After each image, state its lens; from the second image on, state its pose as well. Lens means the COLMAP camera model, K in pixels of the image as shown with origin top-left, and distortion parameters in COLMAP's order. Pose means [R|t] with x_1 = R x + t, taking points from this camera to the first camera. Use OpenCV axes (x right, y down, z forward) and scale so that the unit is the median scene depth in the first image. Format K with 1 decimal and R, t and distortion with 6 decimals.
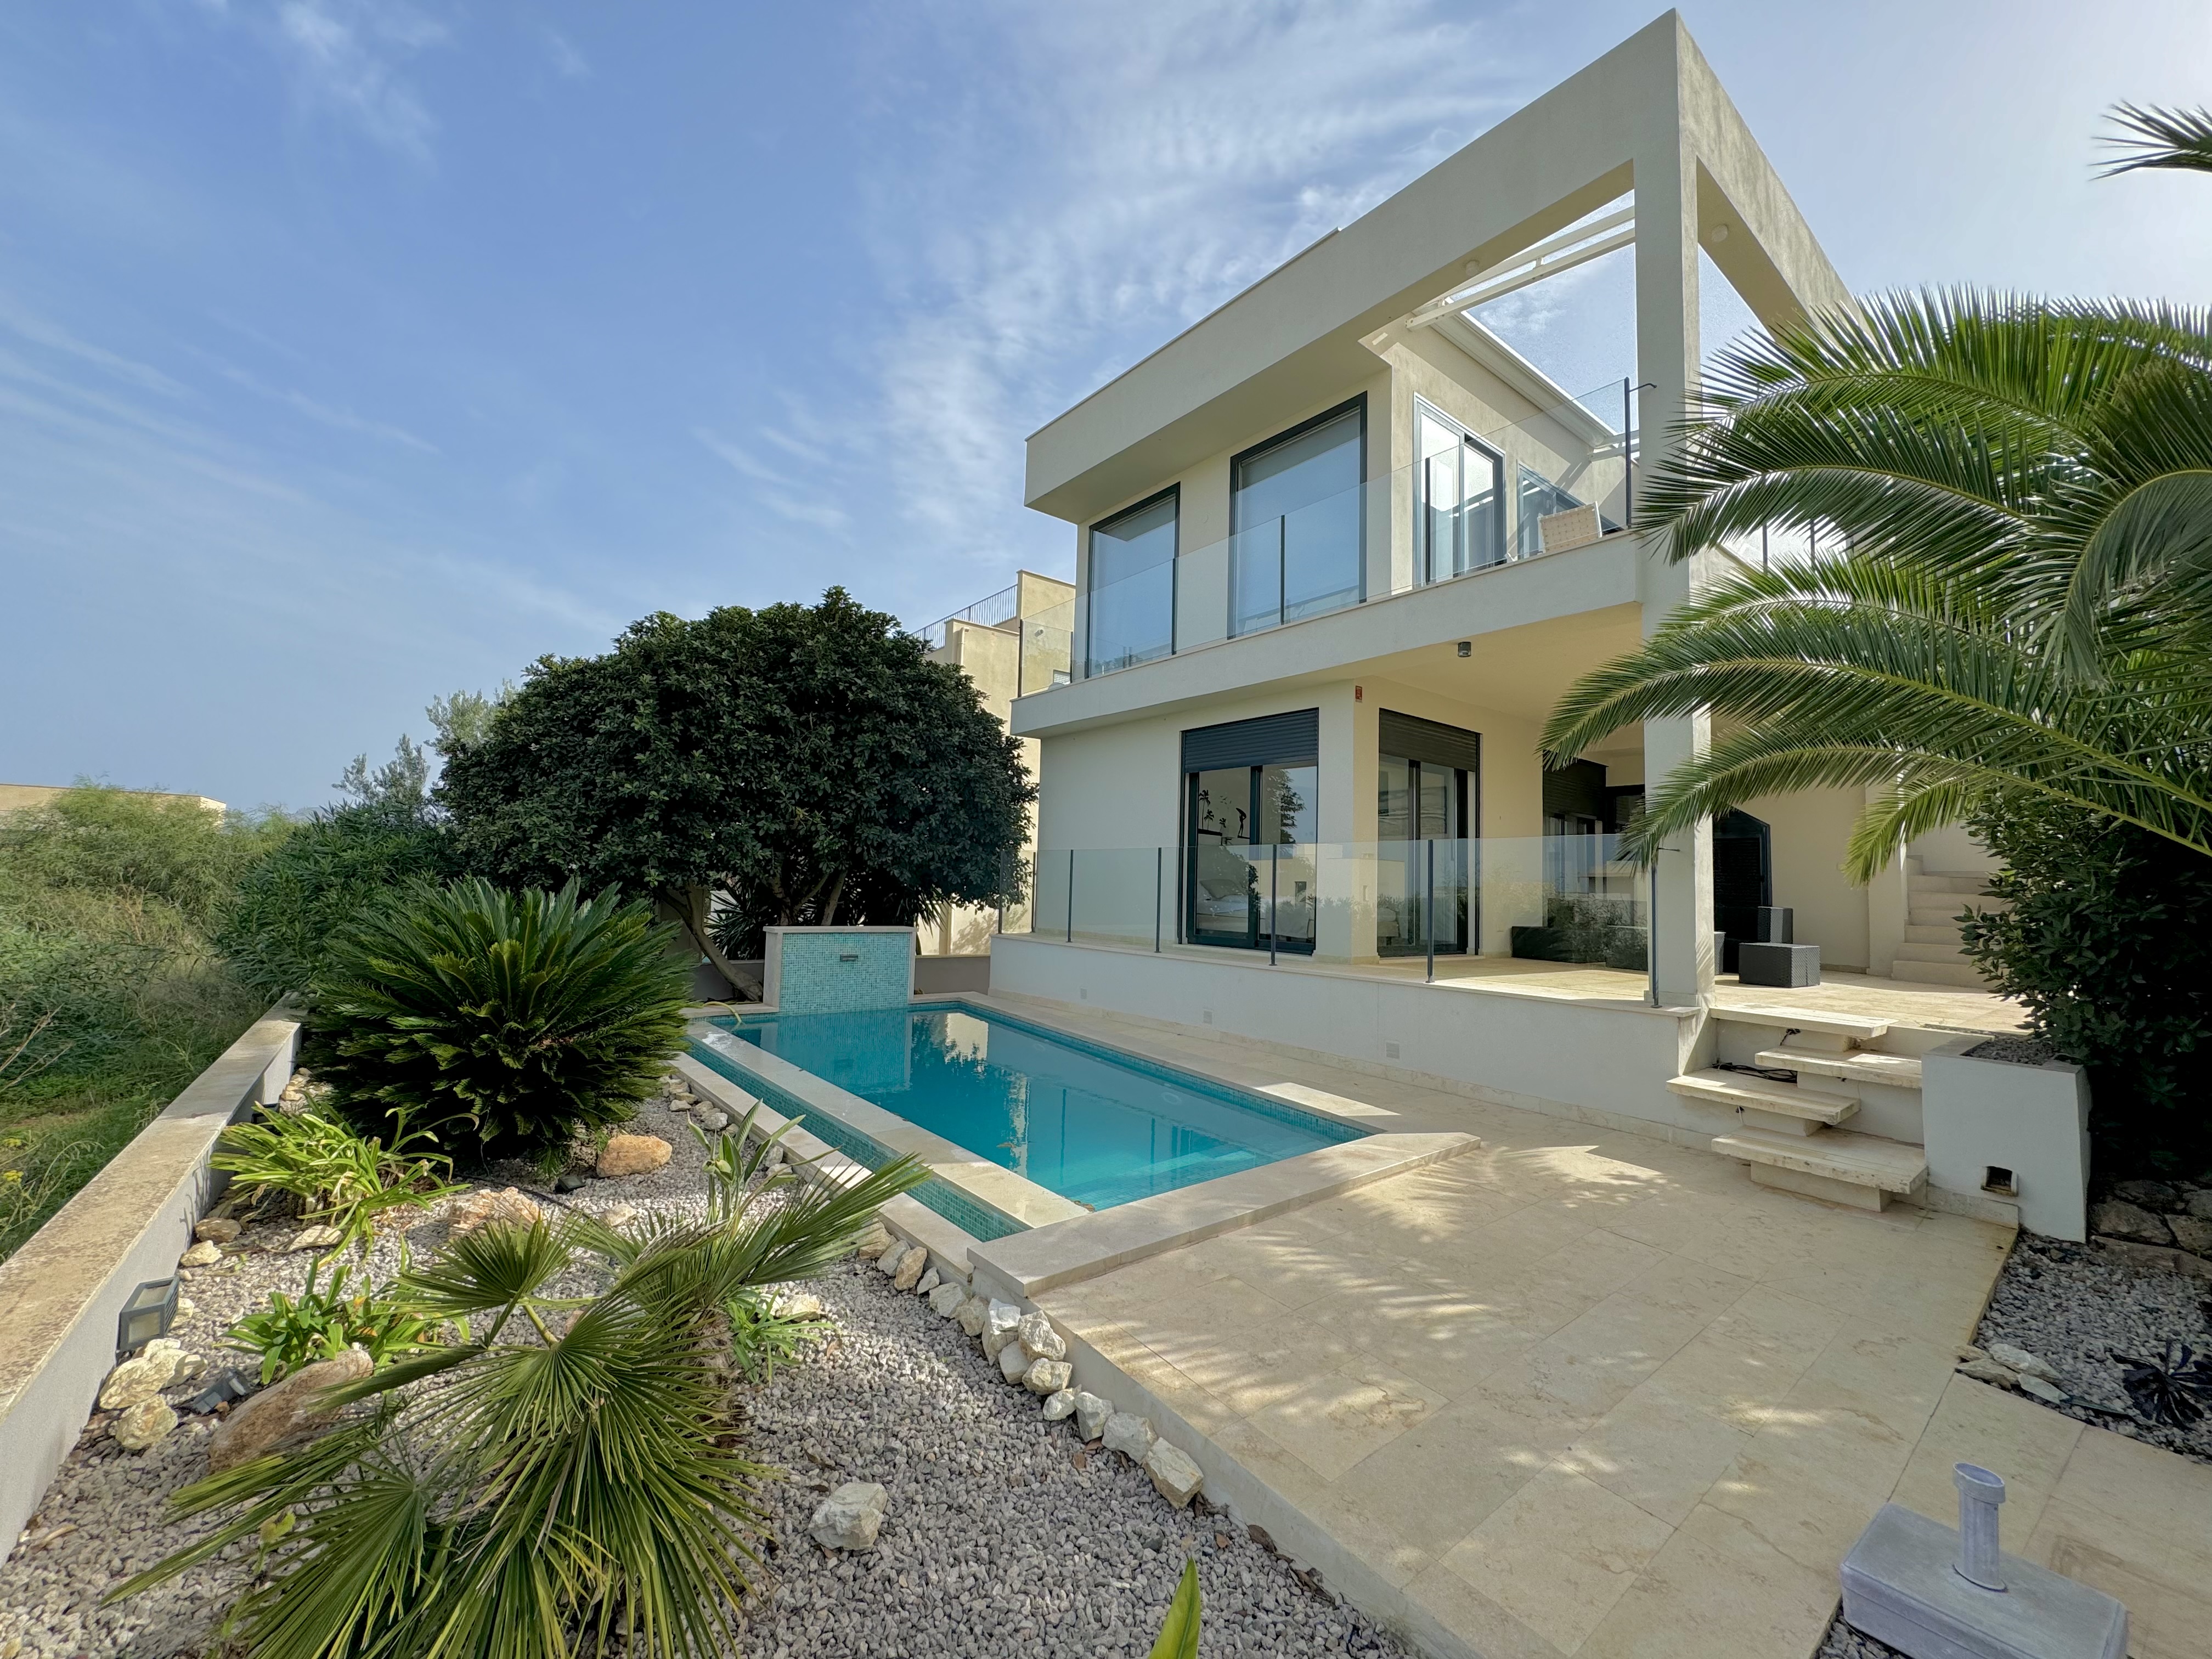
lens RADIAL K [[880.4, 0, 1106.0], [0, 880.4, 829.5], [0, 0, 1]] dist [0.001311, 0.000213]
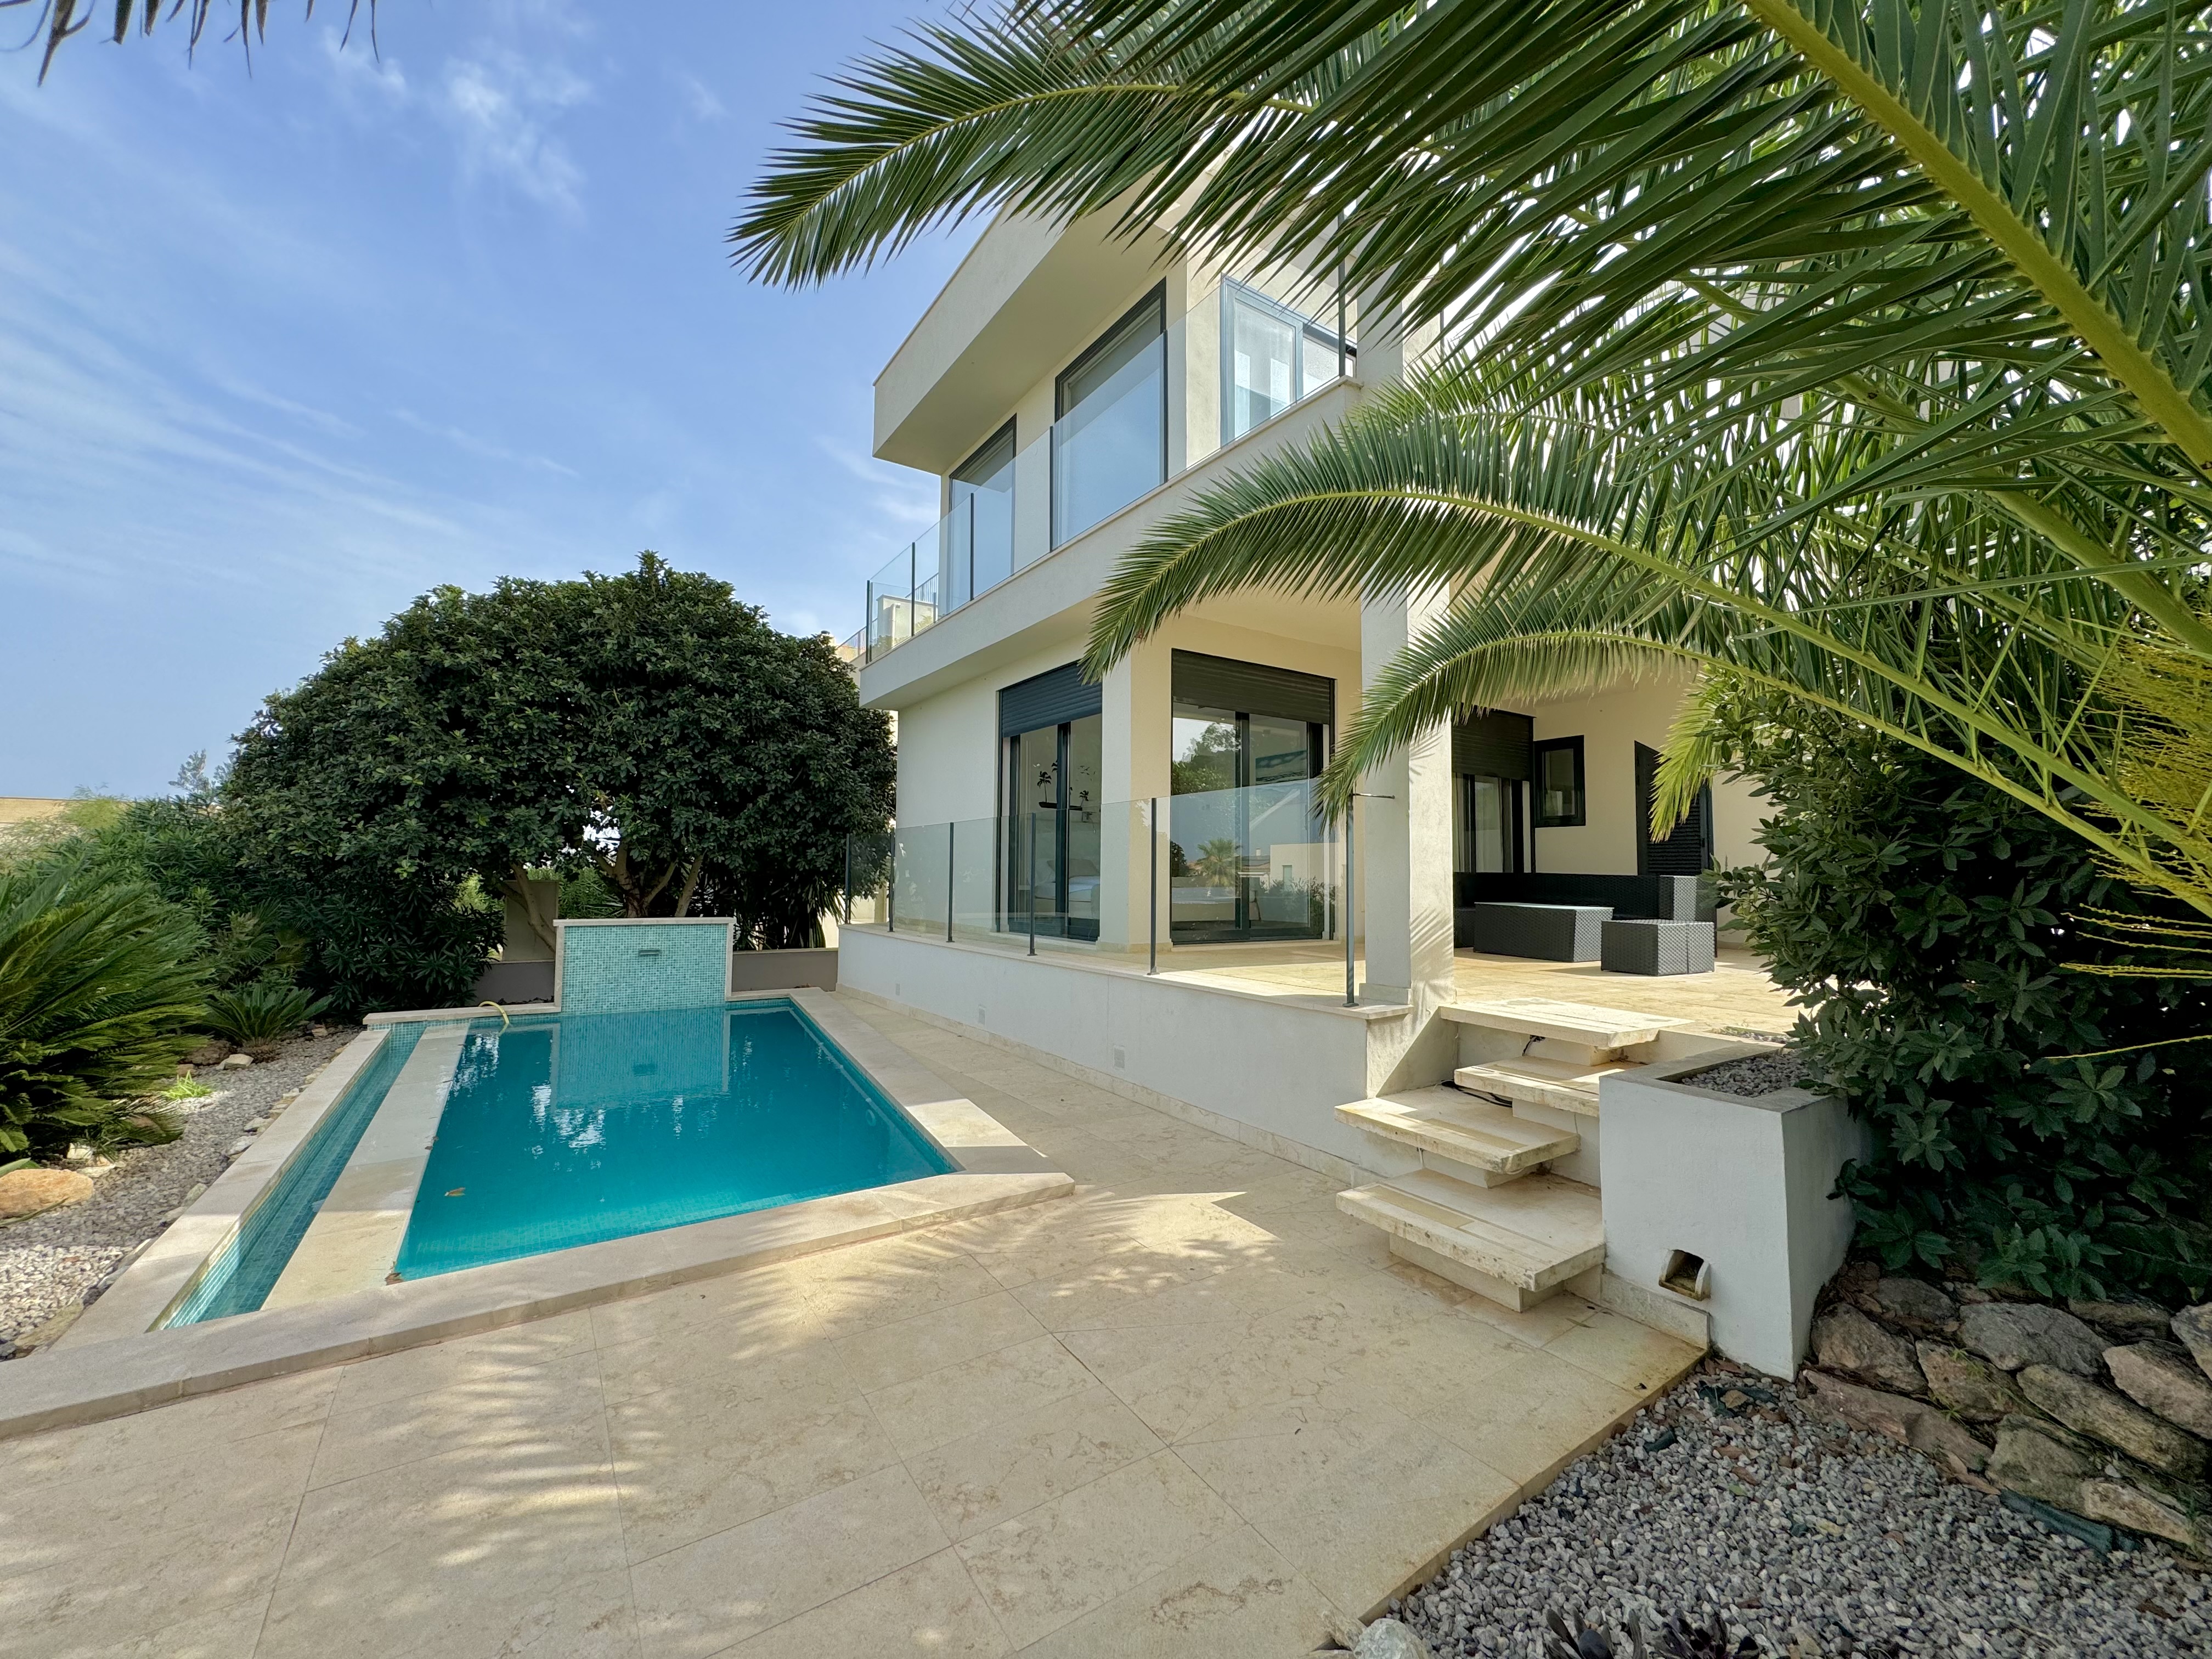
lens RADIAL K [[880.4, 0, 1106.0], [0, 880.4, 829.5], [0, 0, 1]] dist [0.001311, 0.000213]
pose [[0.995447, -0.025409, -0.091869, 0.278687], [0.026399, 0.999606, 0.009582, 0.022066], [0.091589, -0.011963, 0.995725, 0.133812]]
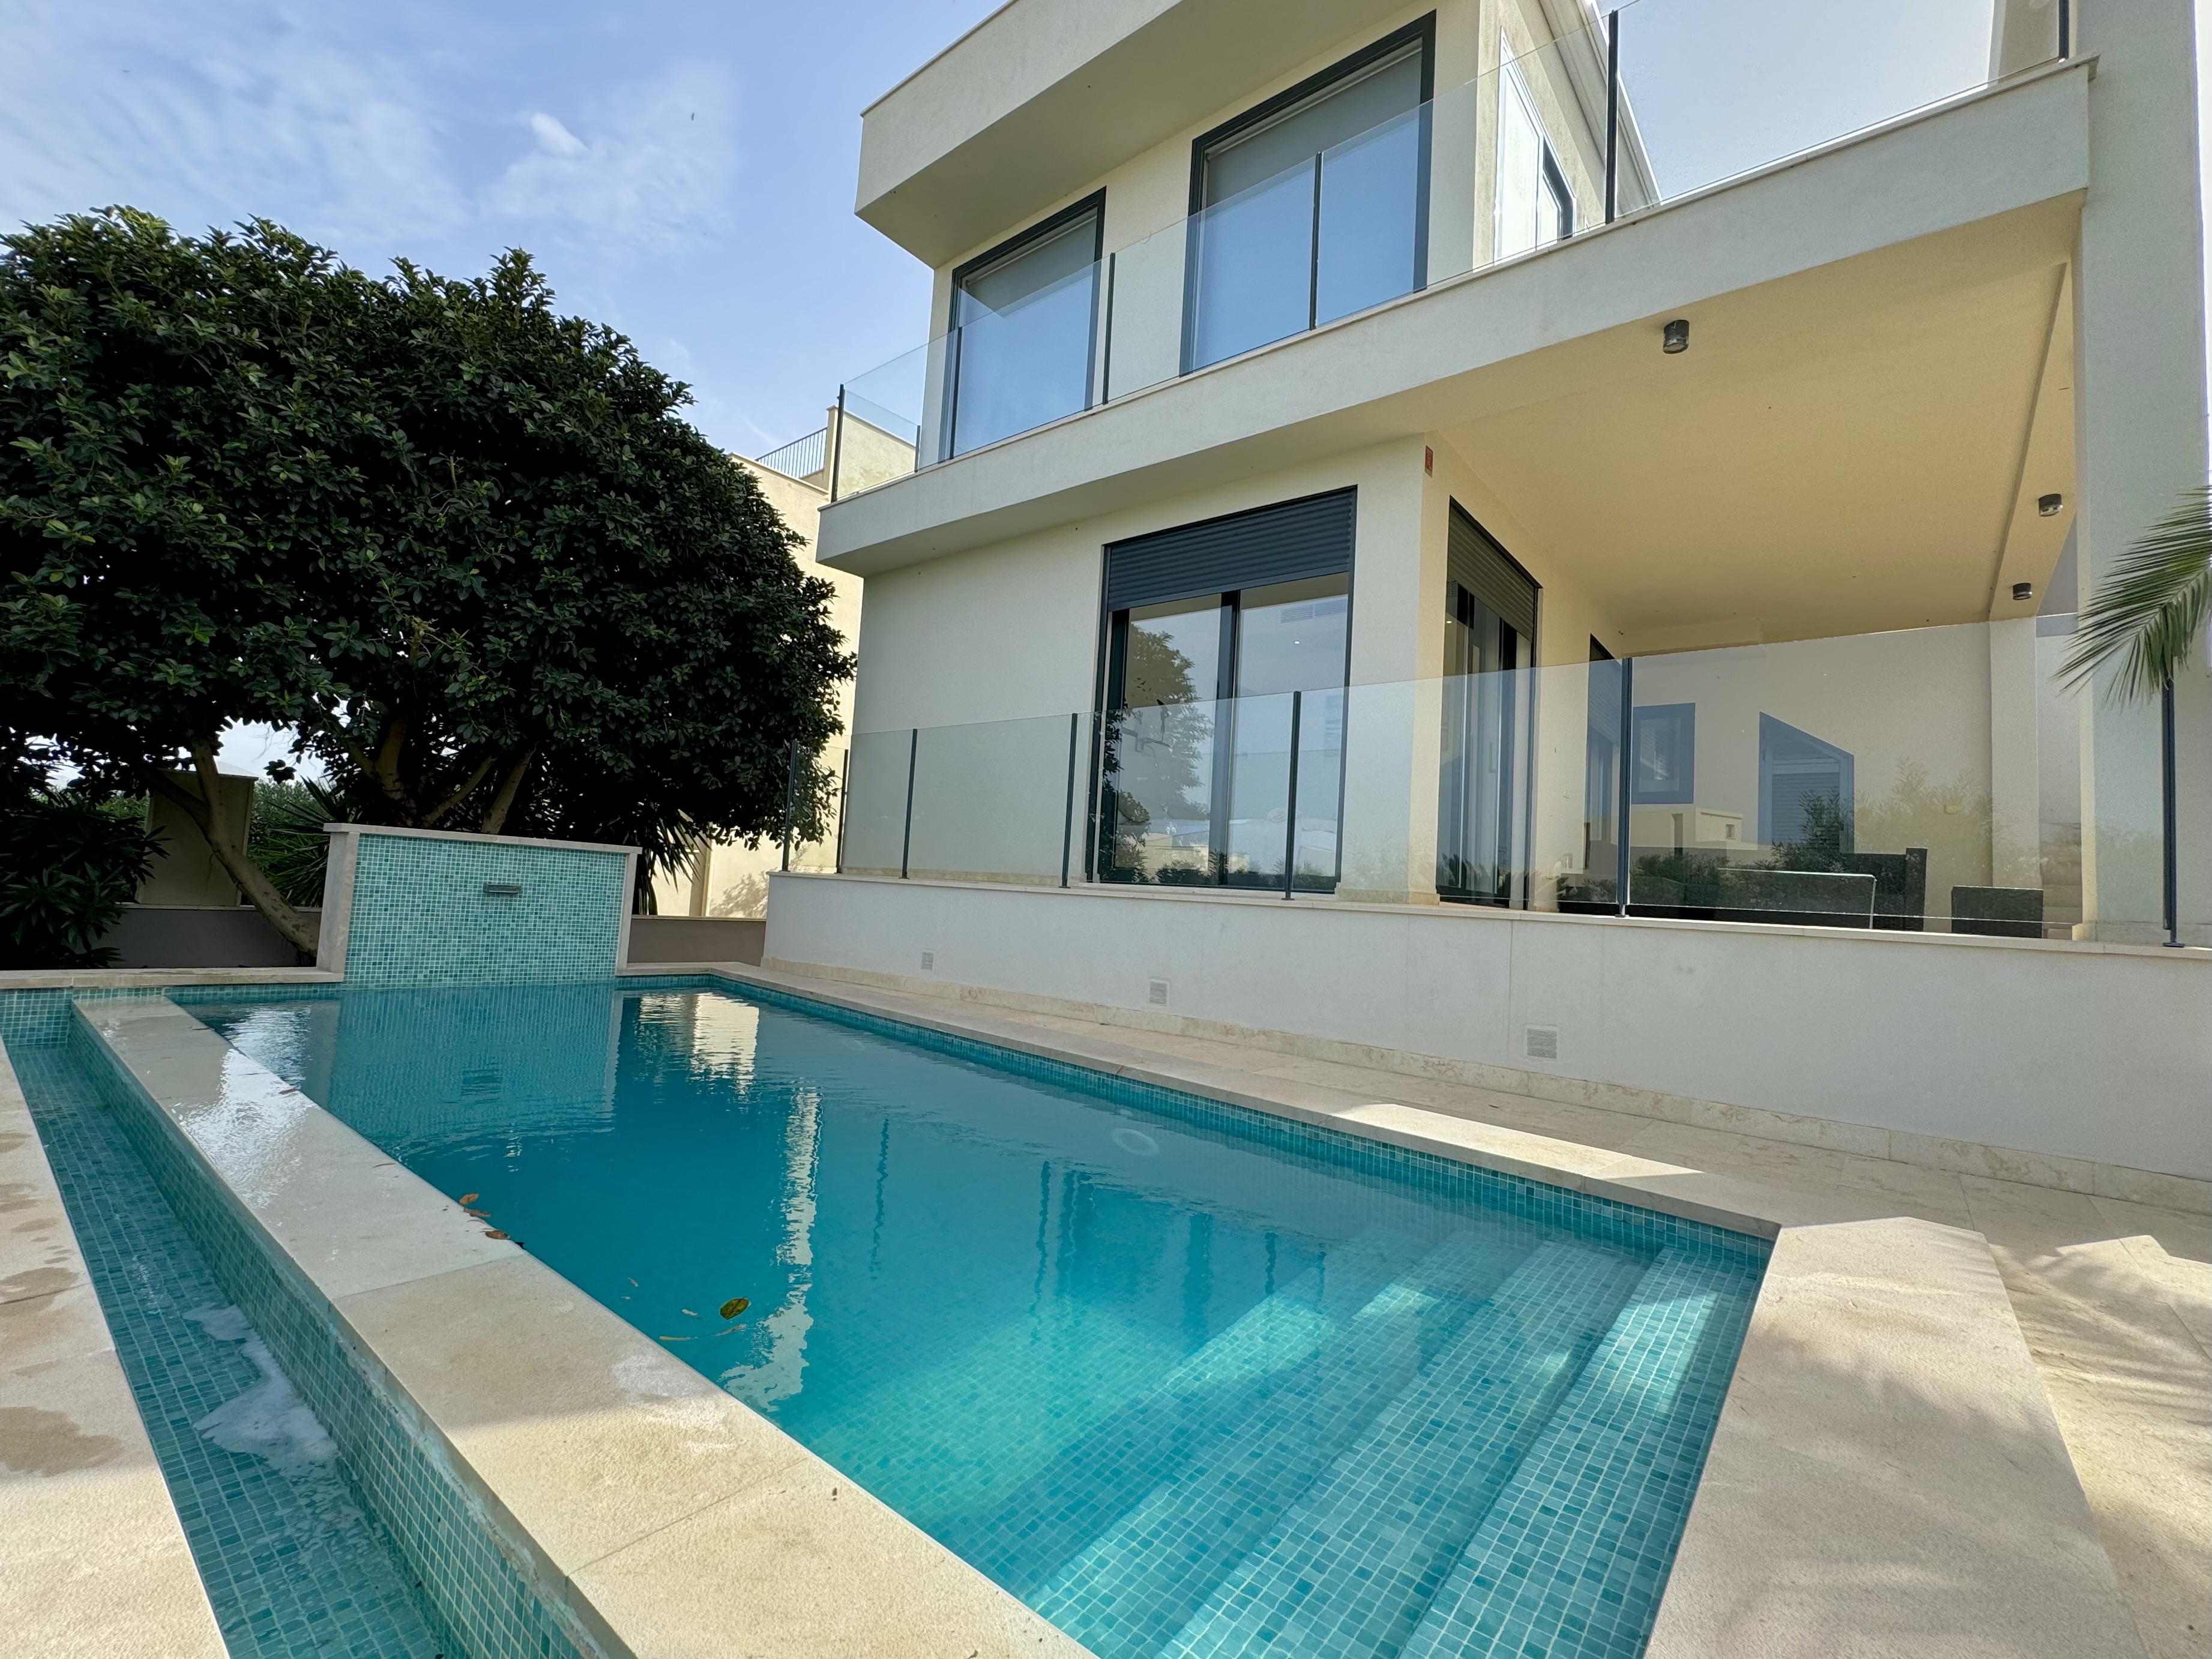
lens RADIAL K [[962.4, 0, 1106.0], [0, 962.4, 829.5], [0, 0, 1]] dist [-0.001445, -0.000057]
pose [[0.977804, 0.045241, 0.204580, -0.045950], [-0.046330, 0.998926, 0.000534, 0.092681], [-0.204336, -0.010000, 0.978850, 0.335828]]
